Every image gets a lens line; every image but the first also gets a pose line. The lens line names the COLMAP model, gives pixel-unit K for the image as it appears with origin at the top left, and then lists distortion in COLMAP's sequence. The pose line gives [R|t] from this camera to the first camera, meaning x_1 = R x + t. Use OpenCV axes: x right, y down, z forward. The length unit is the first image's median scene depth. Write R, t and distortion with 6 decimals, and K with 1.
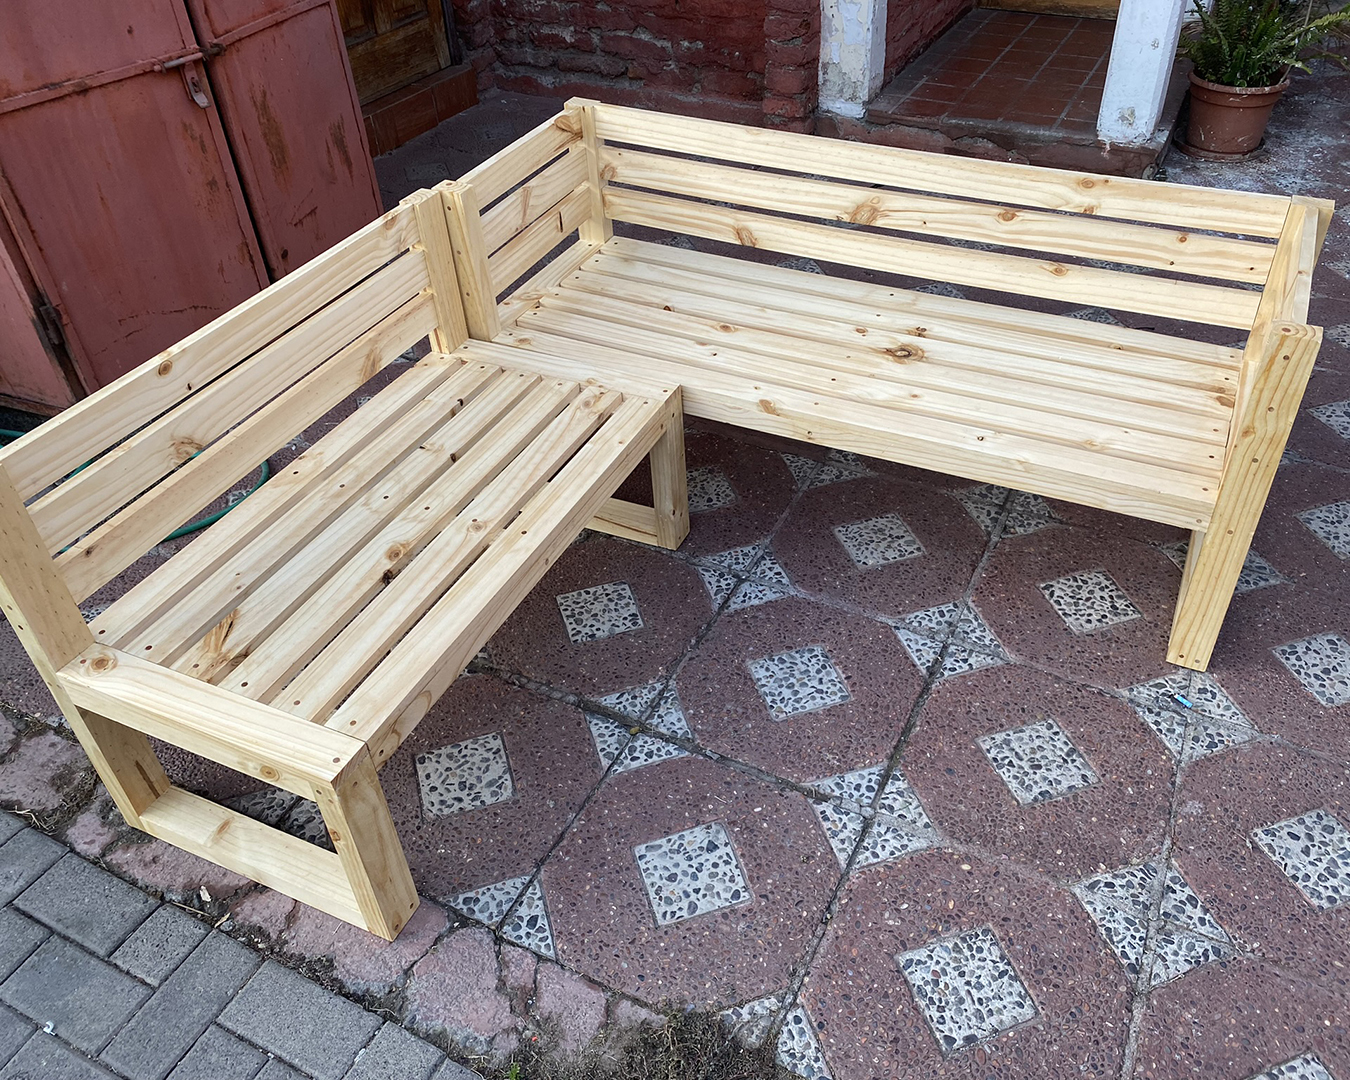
lens RADIAL K [[1082.2, 0, 727.2], [0, 1082.2, 528.6], [0, 0, 1]] dist [0.041013, -0.062382]
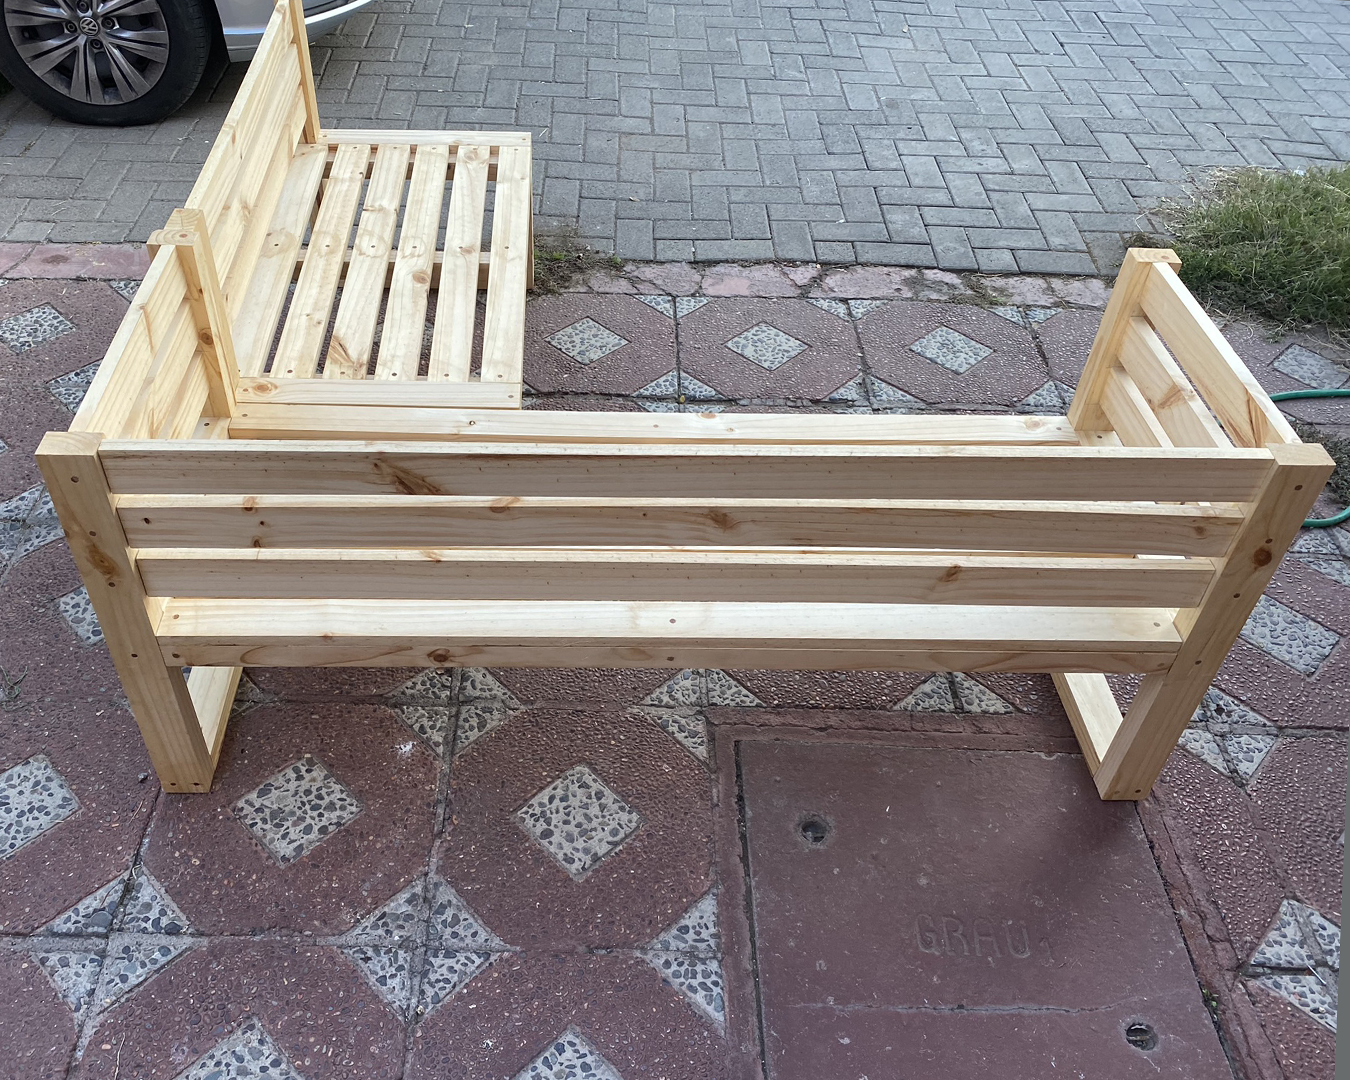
lens RADIAL K [[1170.5, 0, 586.4], [0, 1170.5, 540.6], [0, 0, 1]] dist [0.069328, -0.114427]
pose [[-0.907156, 0.289988, -0.304918, 0.502240], [-0.271406, 0.150534, 0.950620, -1.106086], [0.321569, 0.945117, -0.057853, 1.228227]]
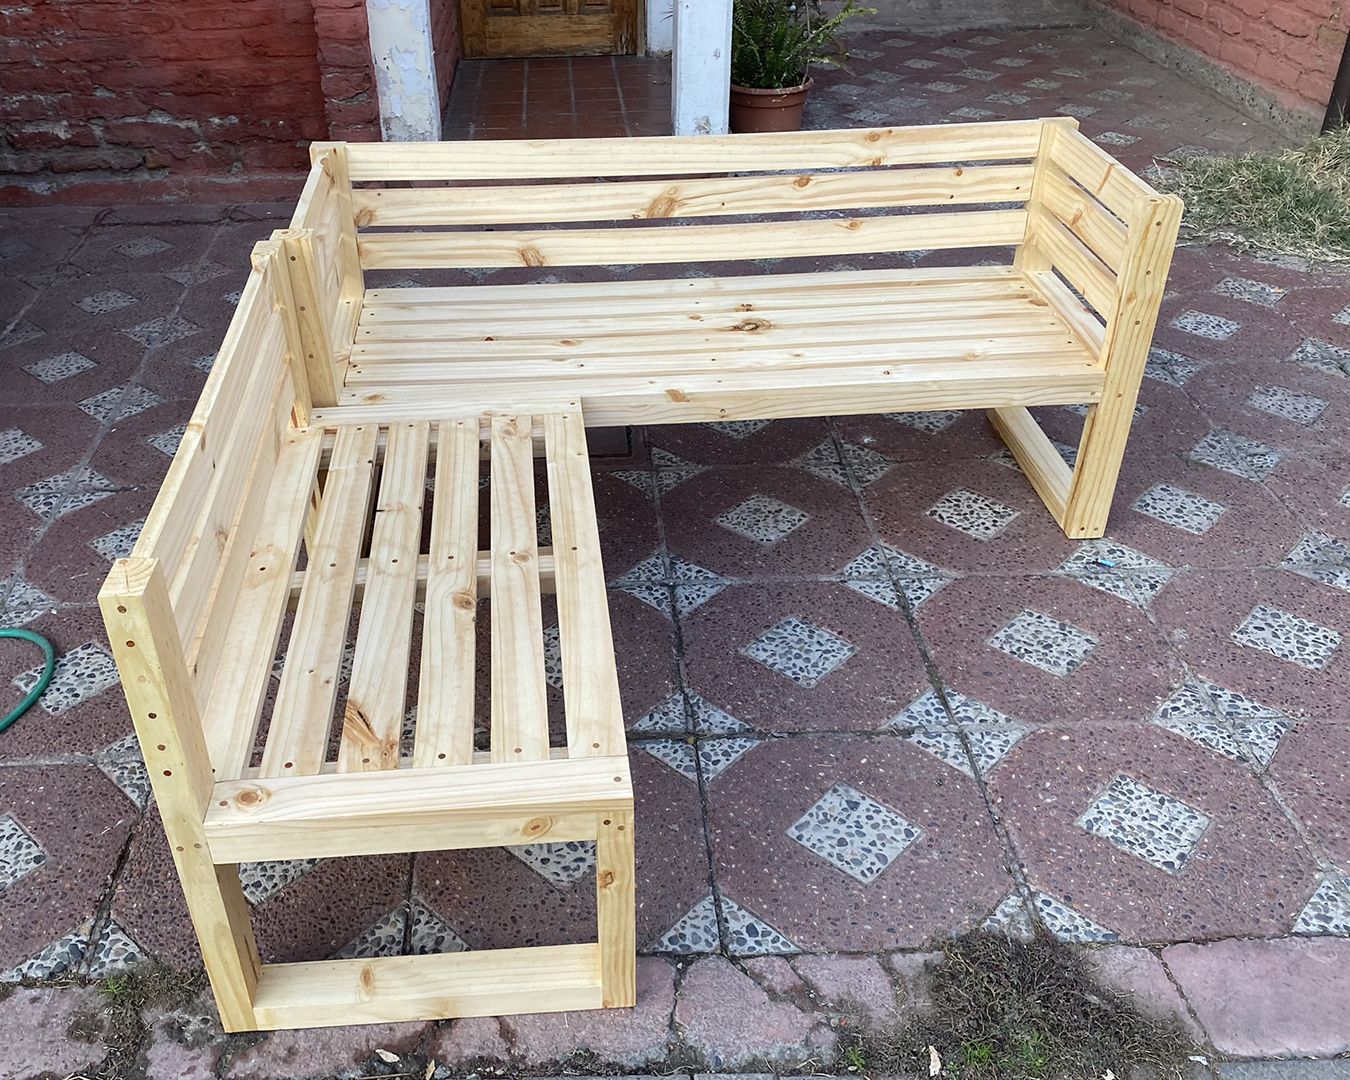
lens RADIAL K [[1228.2, 0, 579.5], [0, 1228.2, 554.5], [0, 0, 1]] dist [0.053263, -0.097513]
pose [[0.891223, -0.254244, 0.375608, -0.539759], [0.290579, 0.955910, -0.042429, 0.050398], [-0.348260, 0.146958, 0.925807, 0.028913]]
